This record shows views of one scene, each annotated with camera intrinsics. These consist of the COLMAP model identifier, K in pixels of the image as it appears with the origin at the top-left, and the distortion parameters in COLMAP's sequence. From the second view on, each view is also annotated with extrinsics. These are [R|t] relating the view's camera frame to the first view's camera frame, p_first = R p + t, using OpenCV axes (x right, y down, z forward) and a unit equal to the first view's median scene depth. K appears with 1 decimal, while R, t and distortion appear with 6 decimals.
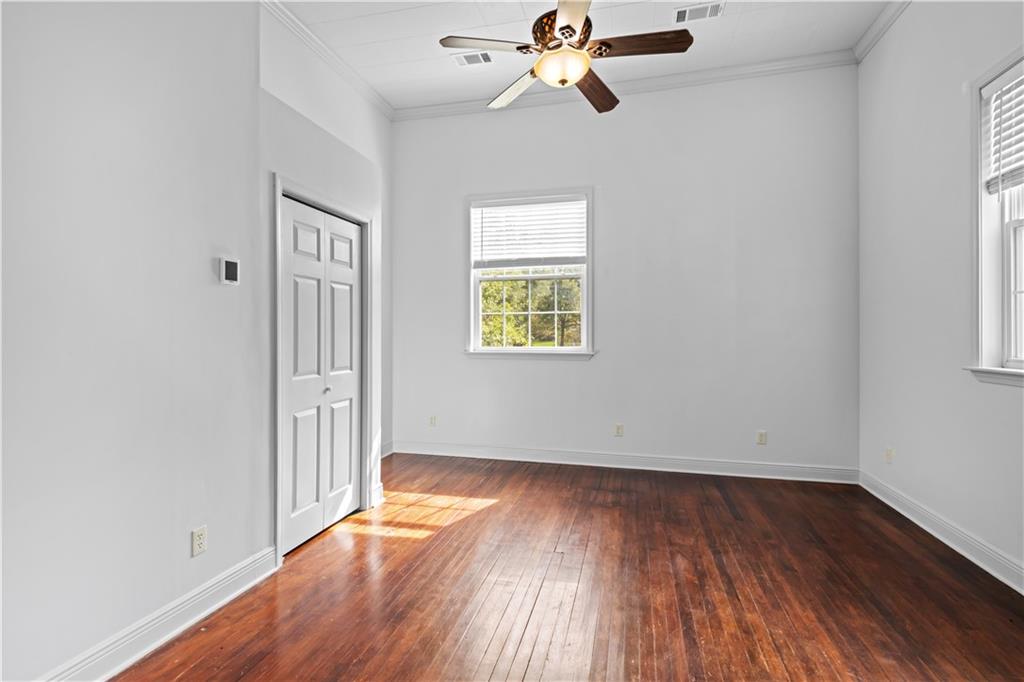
lens RADIAL K [[478.0, 0, 513.5], [0, 478.0, 335.5], [0, 0, 1]] dist [-0.001529, -0.001355]
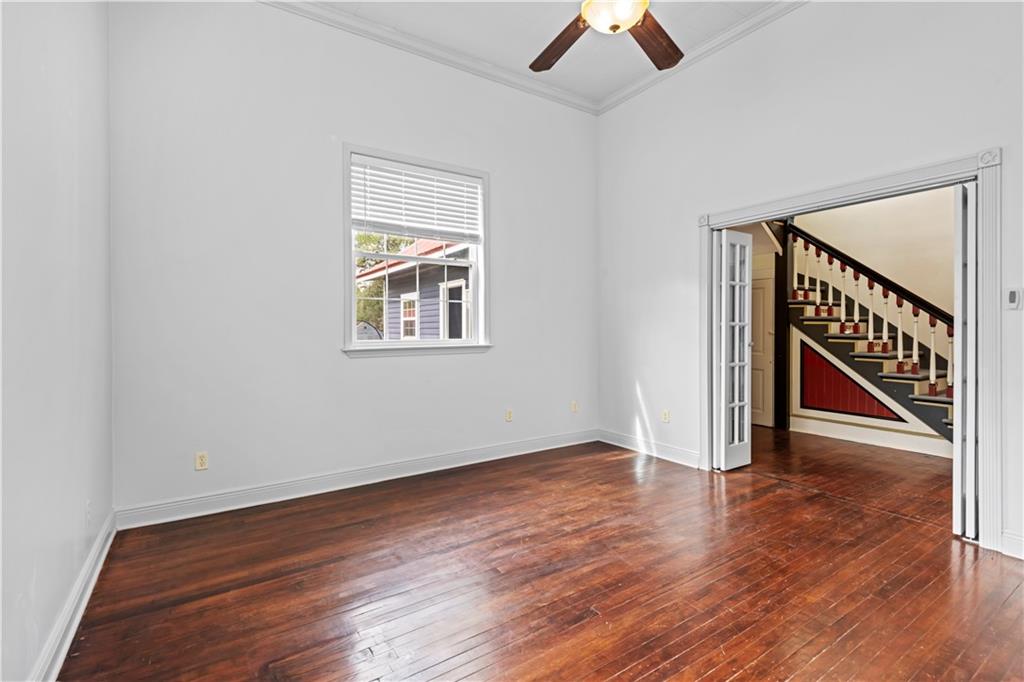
lens RADIAL K [[478.0, 0, 511.0], [0, 478.0, 336.2], [0, 0, 1]] dist [-0.001529, -0.001355]
pose [[-0.745085, -0.002193, 0.666966, -0.350861], [0.009362, 0.999862, 0.013746, 0.017902], [-0.666903, 0.016486, -0.744962, 1.892427]]
